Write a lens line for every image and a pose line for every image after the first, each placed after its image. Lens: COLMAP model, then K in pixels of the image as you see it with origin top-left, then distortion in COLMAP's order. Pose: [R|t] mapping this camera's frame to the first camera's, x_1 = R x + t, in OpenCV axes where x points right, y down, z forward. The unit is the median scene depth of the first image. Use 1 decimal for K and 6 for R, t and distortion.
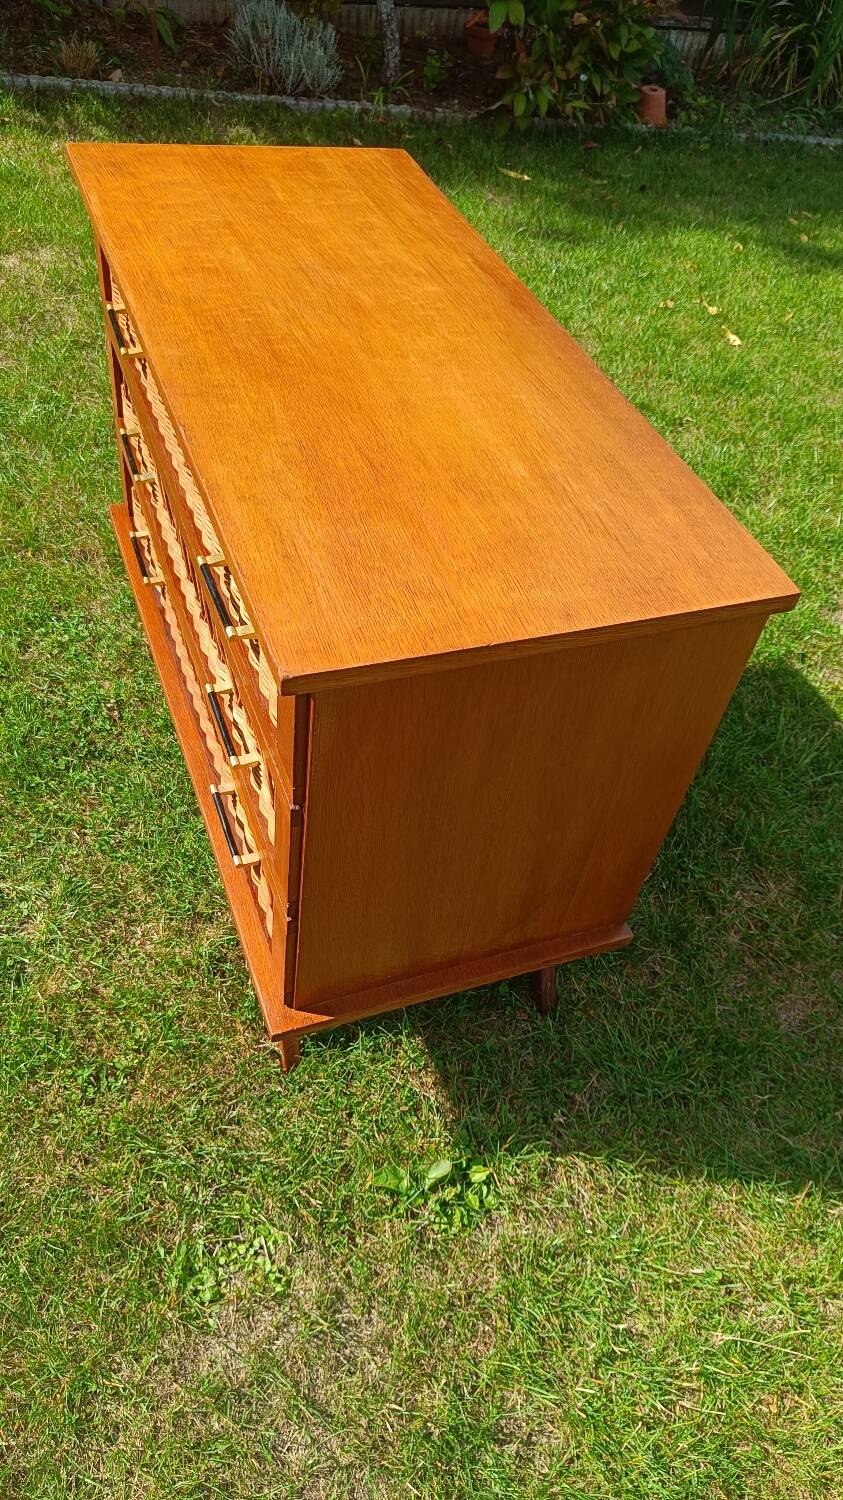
lens RADIAL K [[1056.4, 0, 398.9], [0, 1056.4, 766.8], [0, 0, 1]] dist [0.011352, -0.003750]
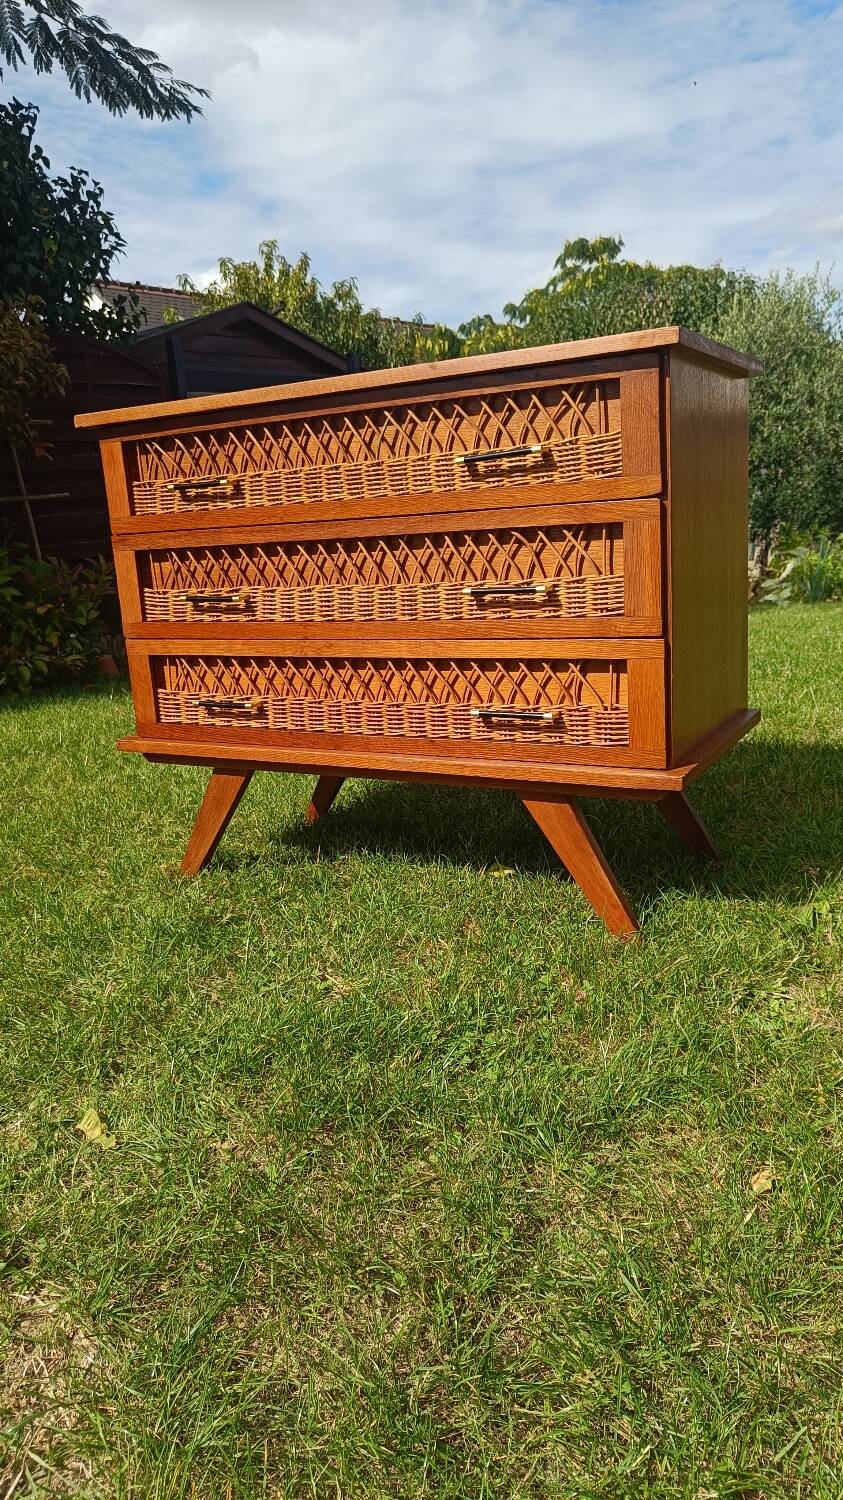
lens RADIAL K [[1056.4, 0, 418.6], [0, 1056.4, 758.9], [0, 0, 1]] dist [0.011352, -0.003750]
pose [[0.748354, -0.307599, 0.587664, -0.826522], [0.584807, 0.724045, -0.365732, 0.404329], [-0.312996, 0.617367, 0.721728, 0.192311]]
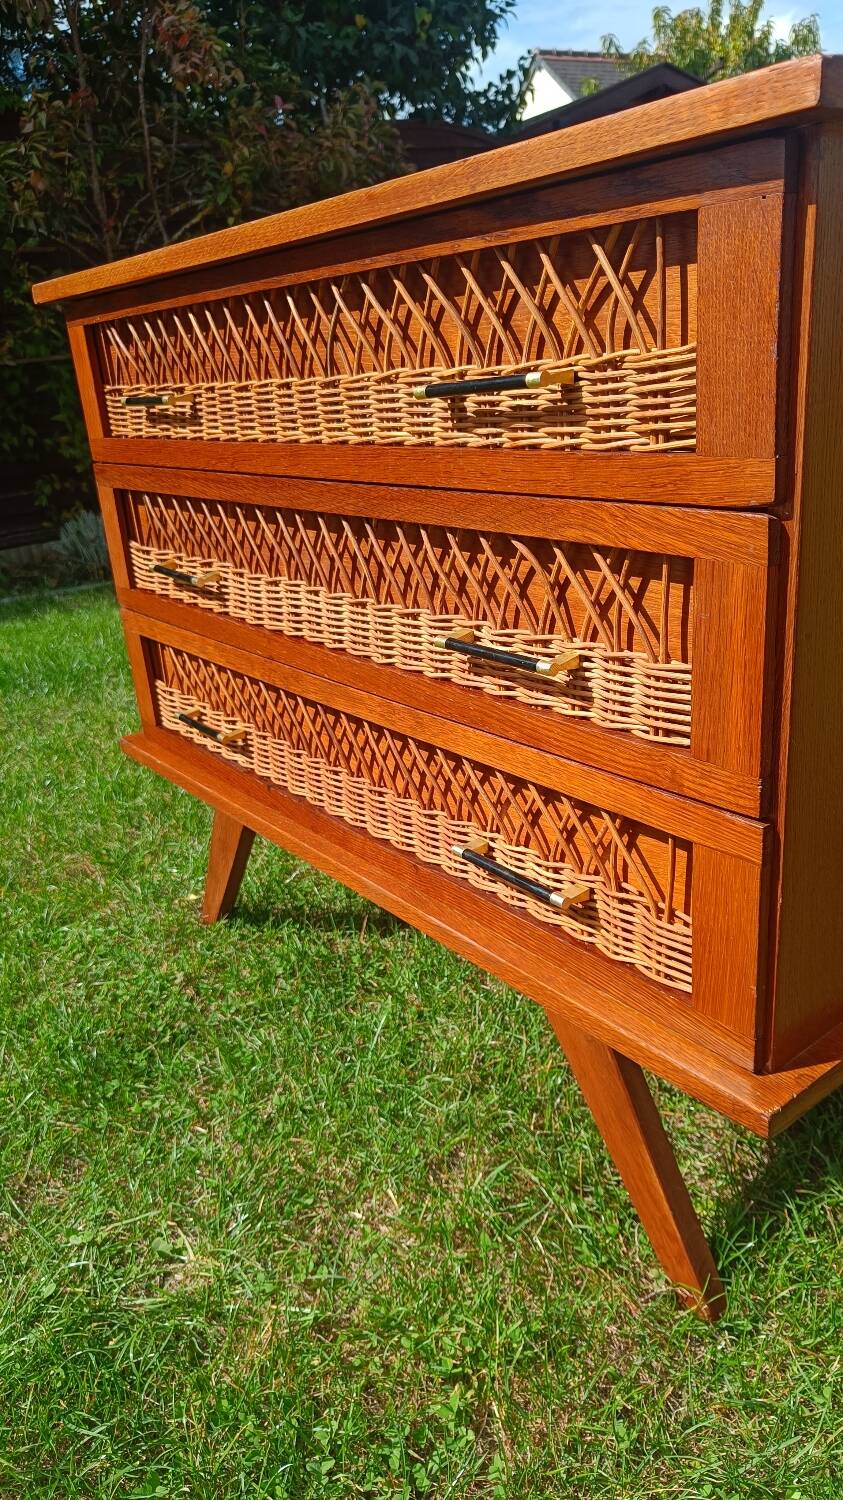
lens RADIAL K [[1056.4, 0, 442.0], [0, 1056.4, 763.1], [0, 0, 1]] dist [0.011352, -0.003750]
pose [[0.931898, -0.289465, 0.218578, -0.277299], [0.356645, 0.841069, -0.406704, 0.214357], [-0.066113, 0.456961, 0.887026, 0.360420]]
